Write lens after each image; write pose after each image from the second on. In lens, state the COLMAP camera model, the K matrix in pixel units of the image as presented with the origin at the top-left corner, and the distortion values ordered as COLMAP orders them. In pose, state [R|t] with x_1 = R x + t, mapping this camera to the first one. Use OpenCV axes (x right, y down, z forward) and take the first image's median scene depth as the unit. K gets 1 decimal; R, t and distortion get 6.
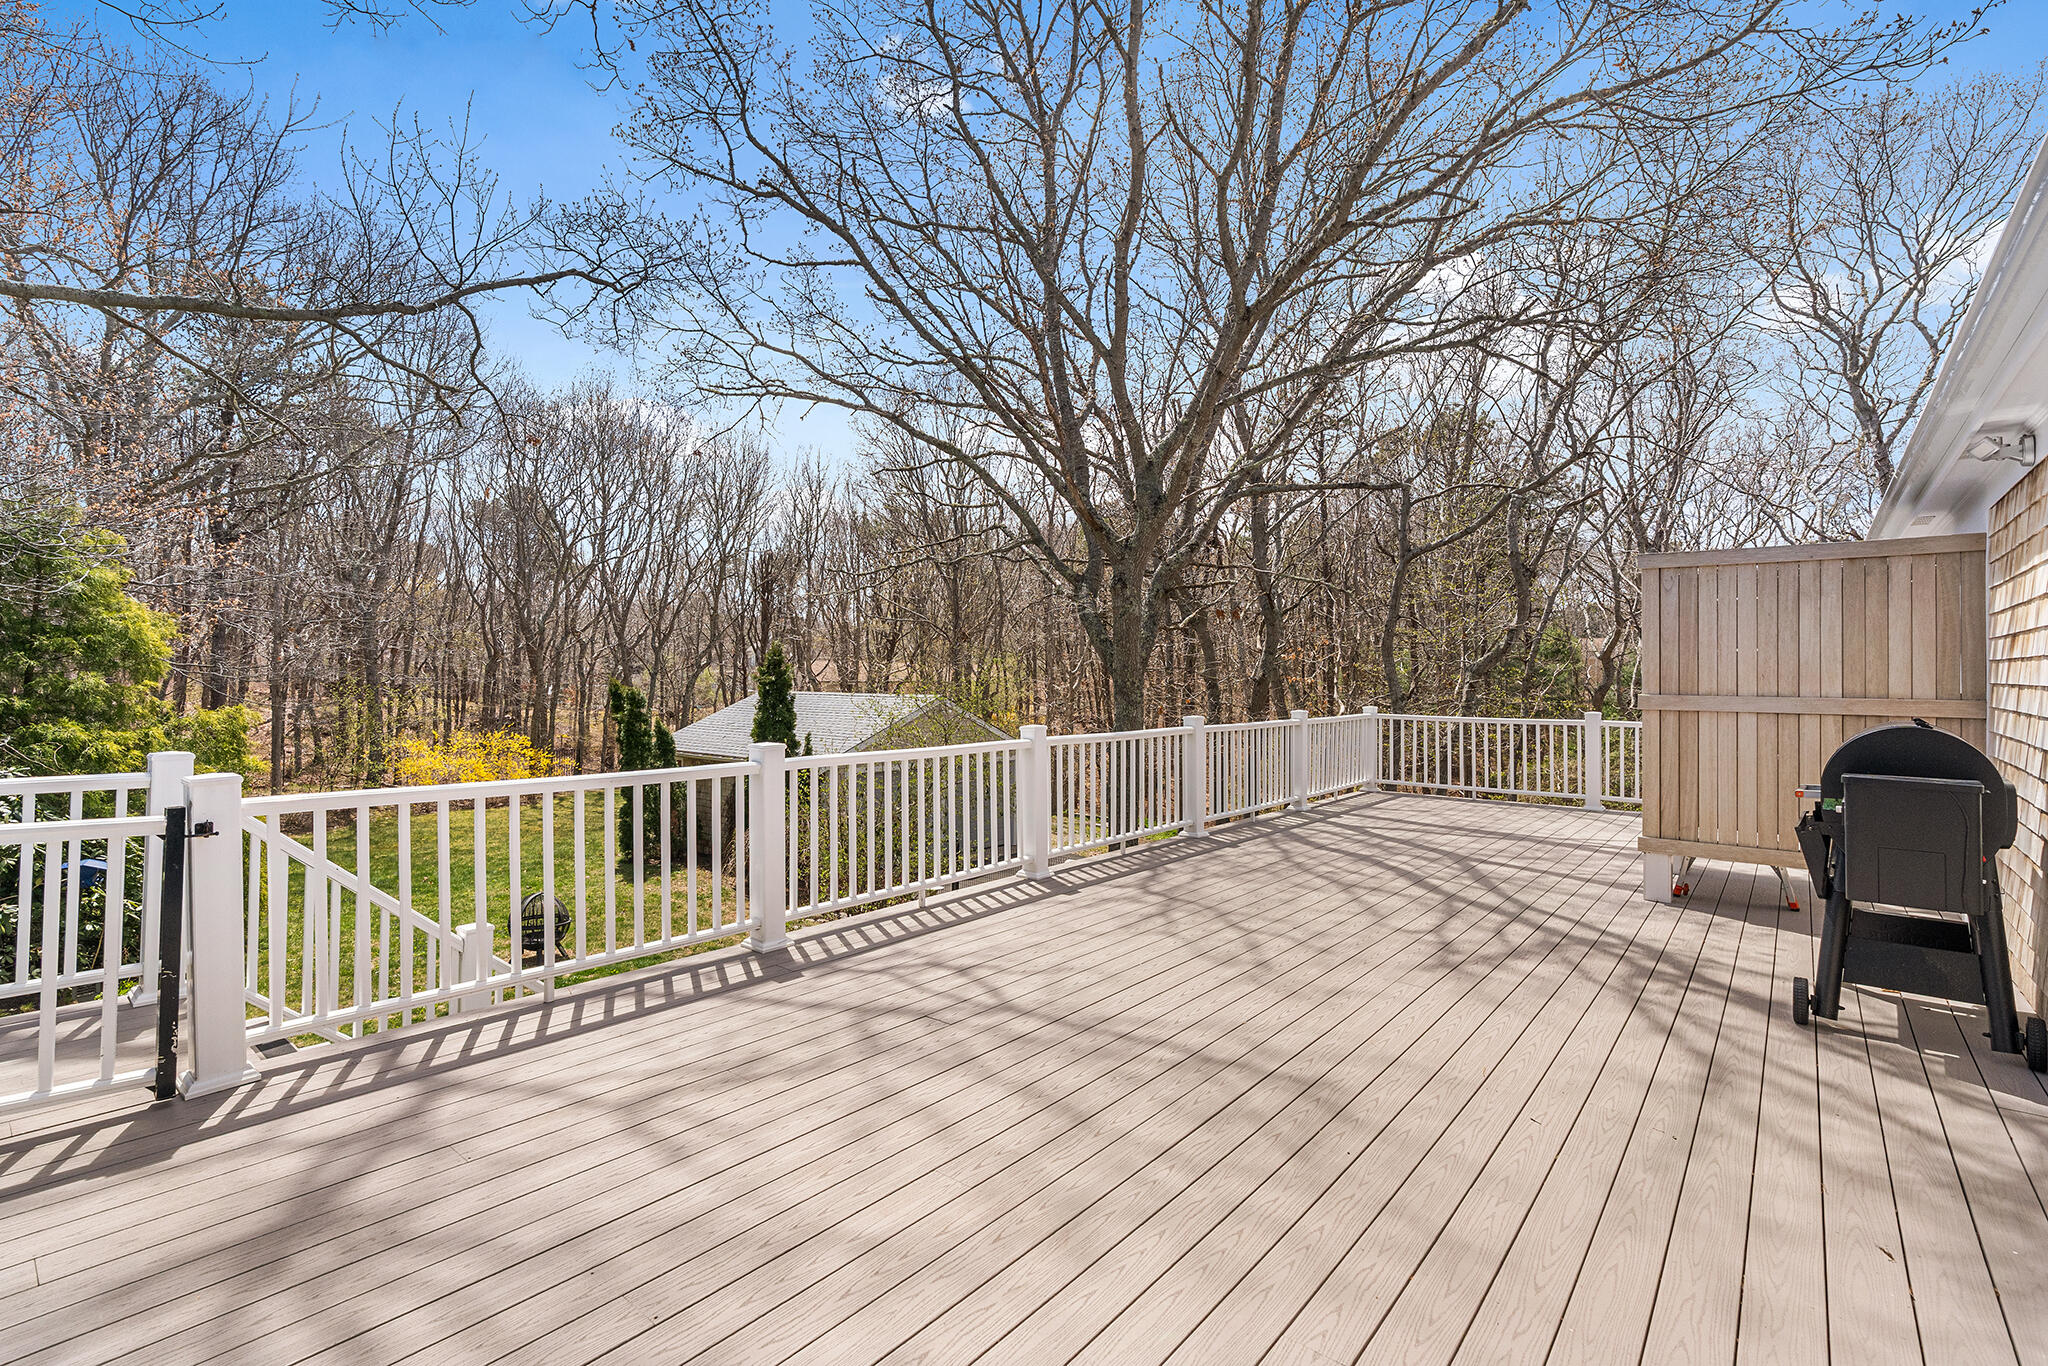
lens RADIAL K [[944.9, 0, 1020.5], [0, 944.9, 675.6], [0, 0, 1]] dist [-0.004535, -0.000093]
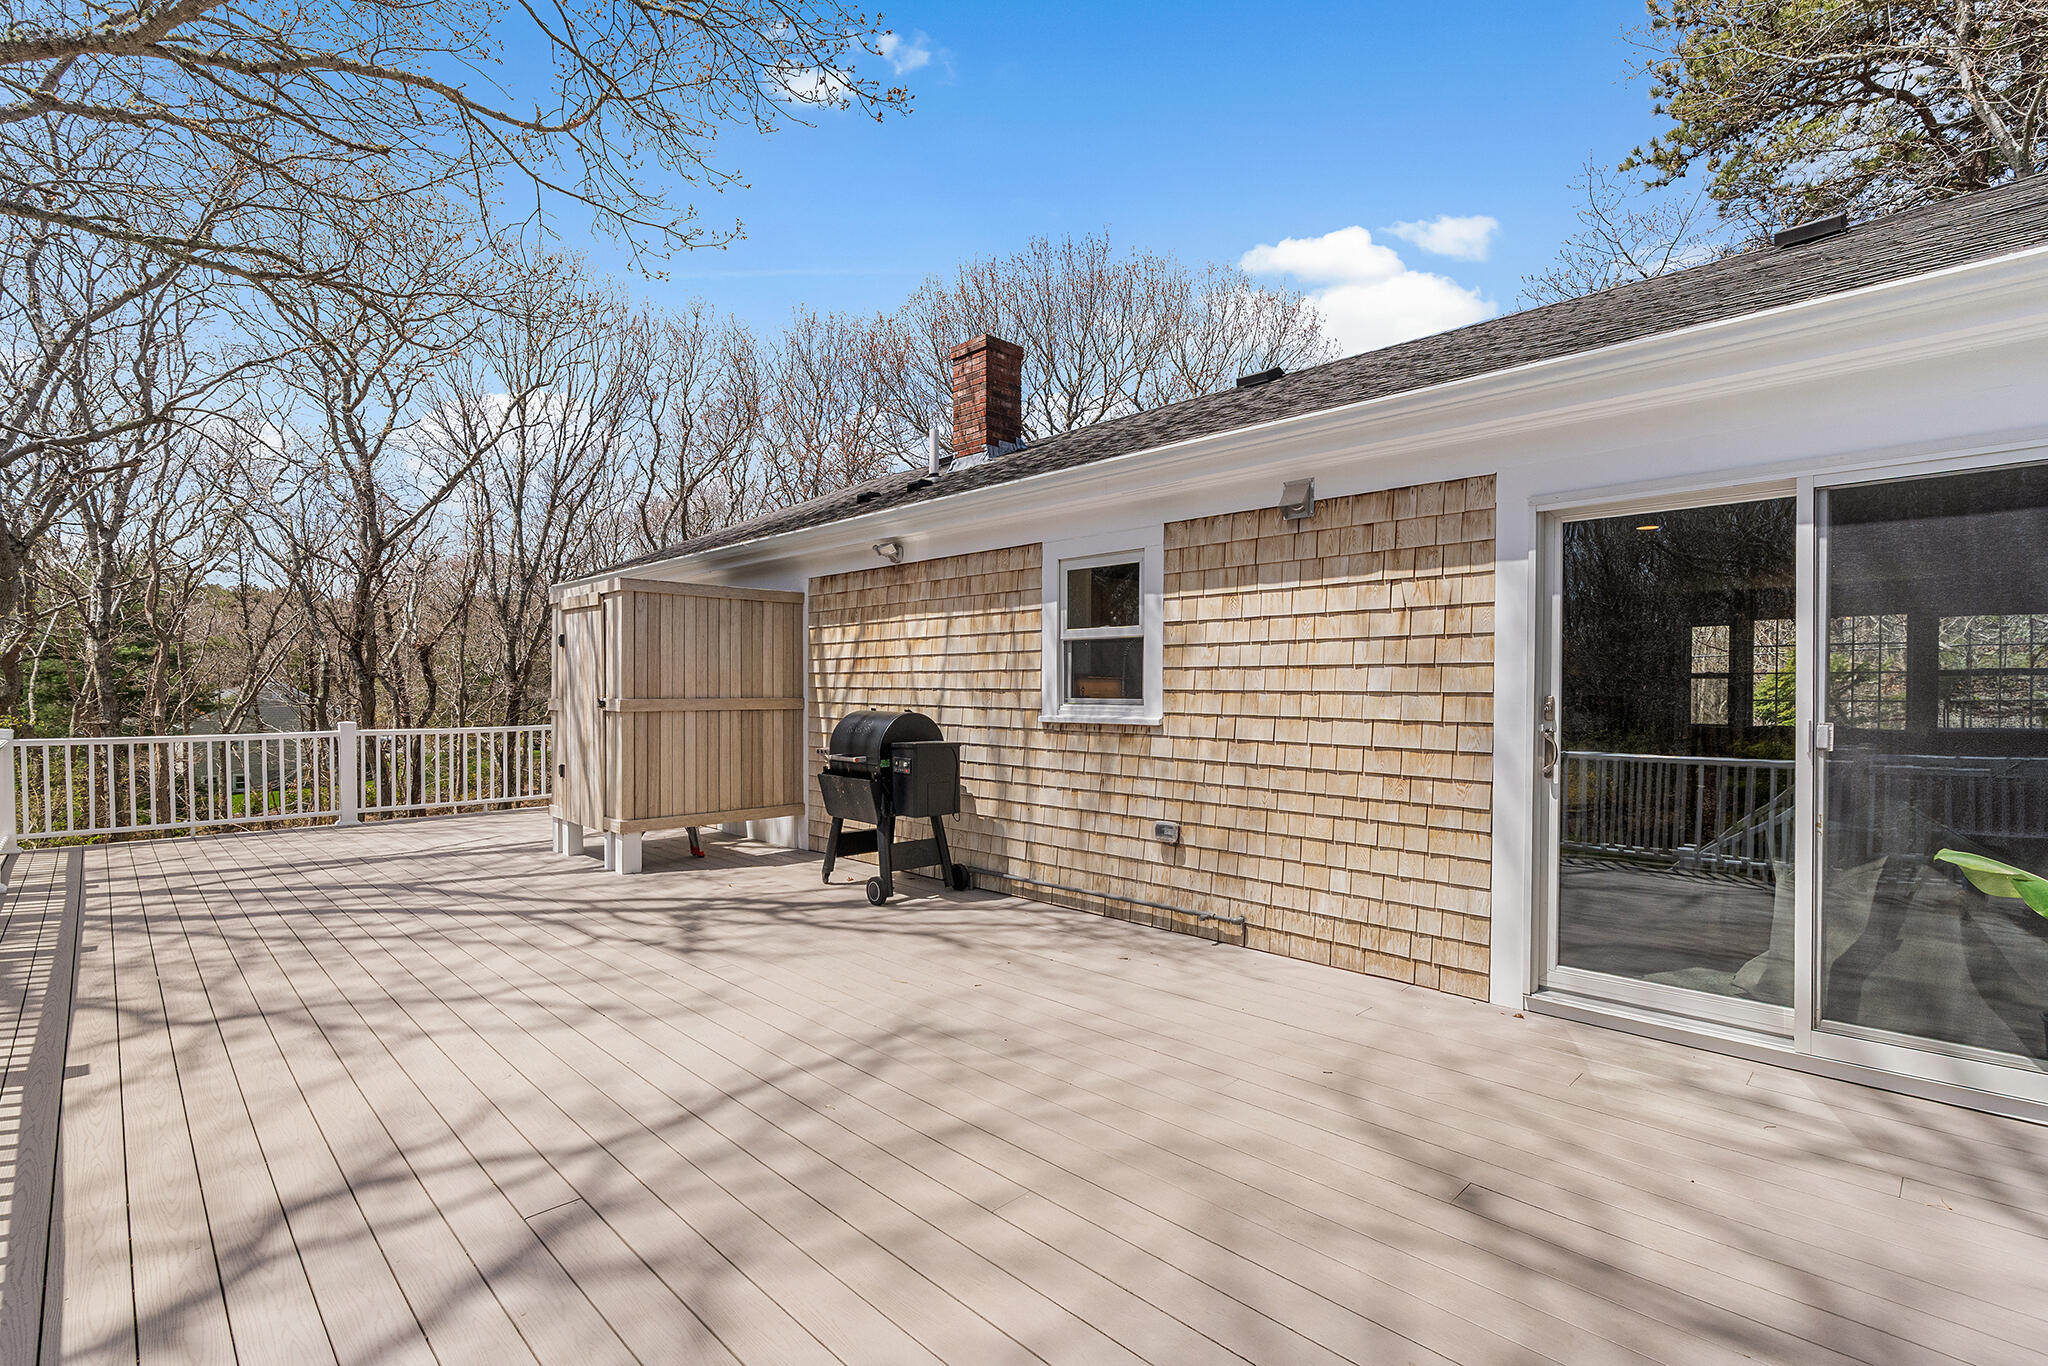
lens RADIAL K [[944.9, 0, 1020.5], [0, 944.9, 675.6], [0, 0, 1]] dist [-0.004535, -0.000093]
pose [[0.101218, 0.002921, 0.994860, -0.591670], [0.000697, 0.999995, -0.003007, -0.006177], [-0.994864, 0.000998, 0.101216, 0.511160]]
